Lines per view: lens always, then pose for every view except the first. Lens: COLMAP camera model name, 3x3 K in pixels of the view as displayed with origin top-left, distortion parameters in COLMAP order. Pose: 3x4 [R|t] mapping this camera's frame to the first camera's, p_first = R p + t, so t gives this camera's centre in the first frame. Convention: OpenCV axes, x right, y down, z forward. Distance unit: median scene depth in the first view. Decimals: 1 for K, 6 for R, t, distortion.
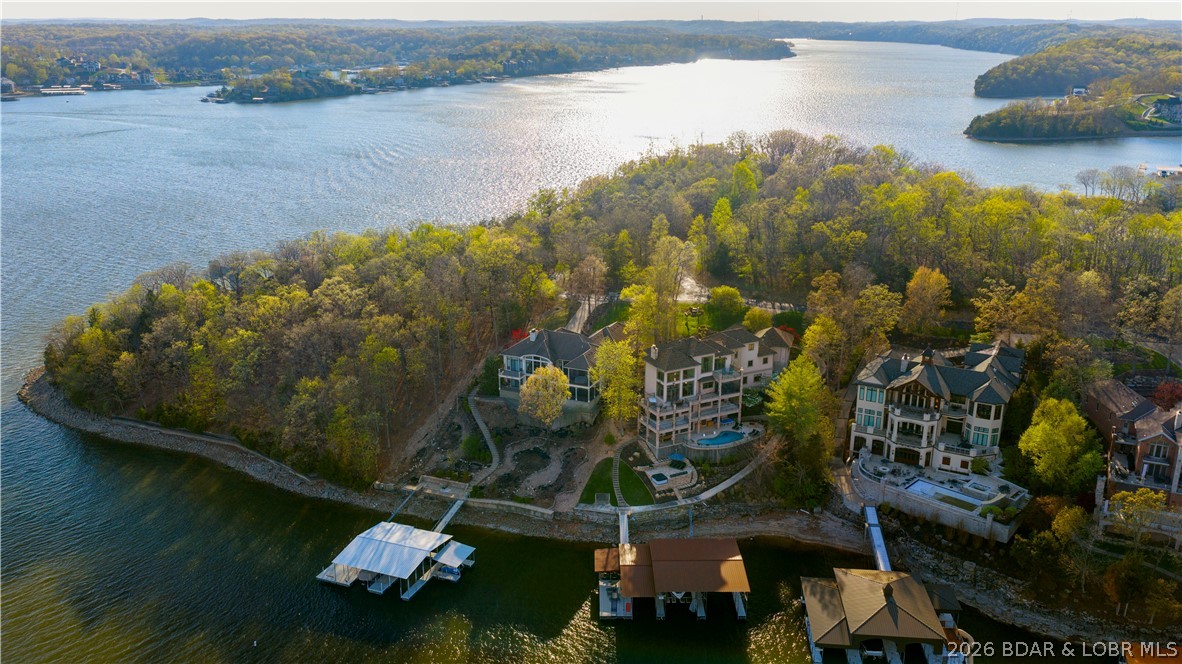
lens RADIAL K [[974.9, 0, 591.0], [0, 974.9, 332.4], [0, 0, 1]] dist [0.028960, -0.008737]
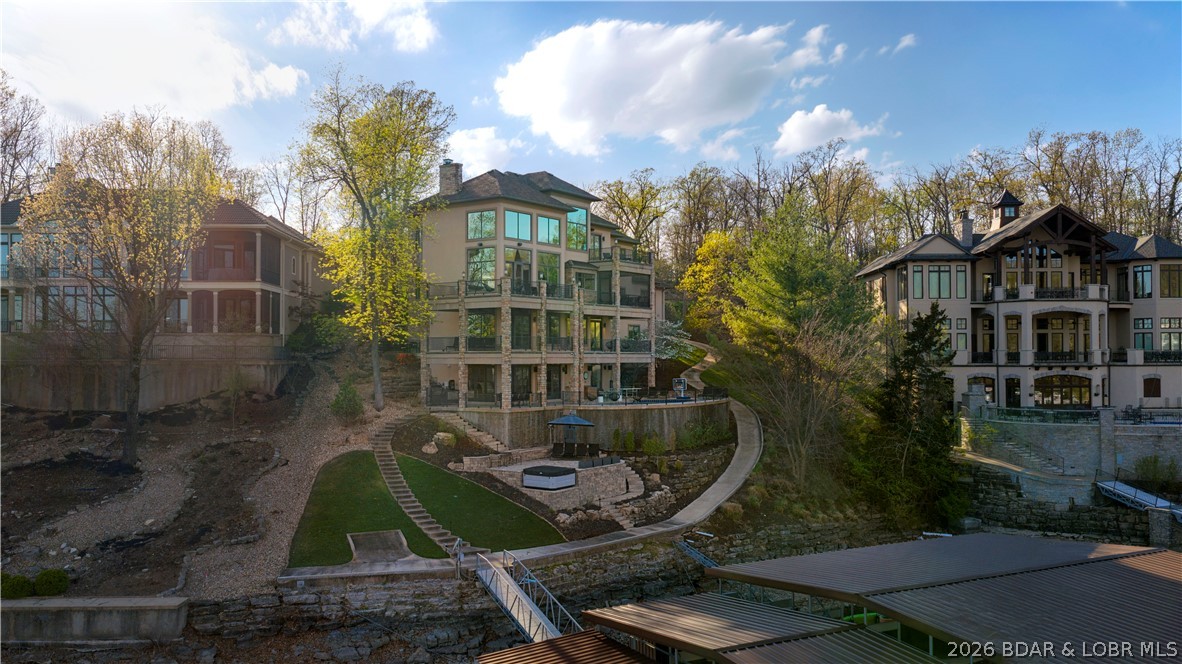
lens RADIAL K [[974.9, 0, 589.9], [0, 974.9, 336.1], [0, 0, 1]] dist [0.028960, -0.008737]
pose [[0.890145, 0.006308, 0.455633, -0.049216], [0.140535, 0.947362, -0.287671, 0.170076], [-0.433464, 0.320101, 0.842404, 0.622496]]
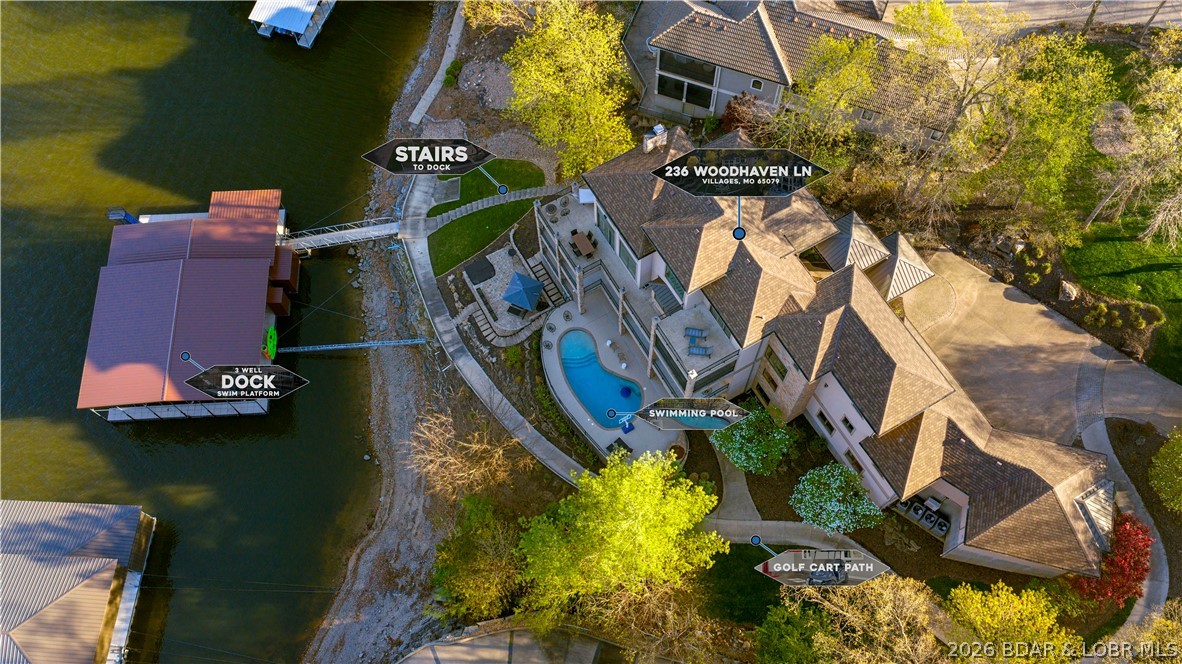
lens RADIAL K [[974.9, 0, 590.4], [0, 974.9, 333.6], [0, 0, 1]] dist [0.028960, -0.008737]
pose [[0.045291, 0.915343, -0.400121, 0.261311], [-0.284663, 0.395752, 0.873125, -0.253837], [0.957557, 0.074355, 0.278488, 0.787344]]
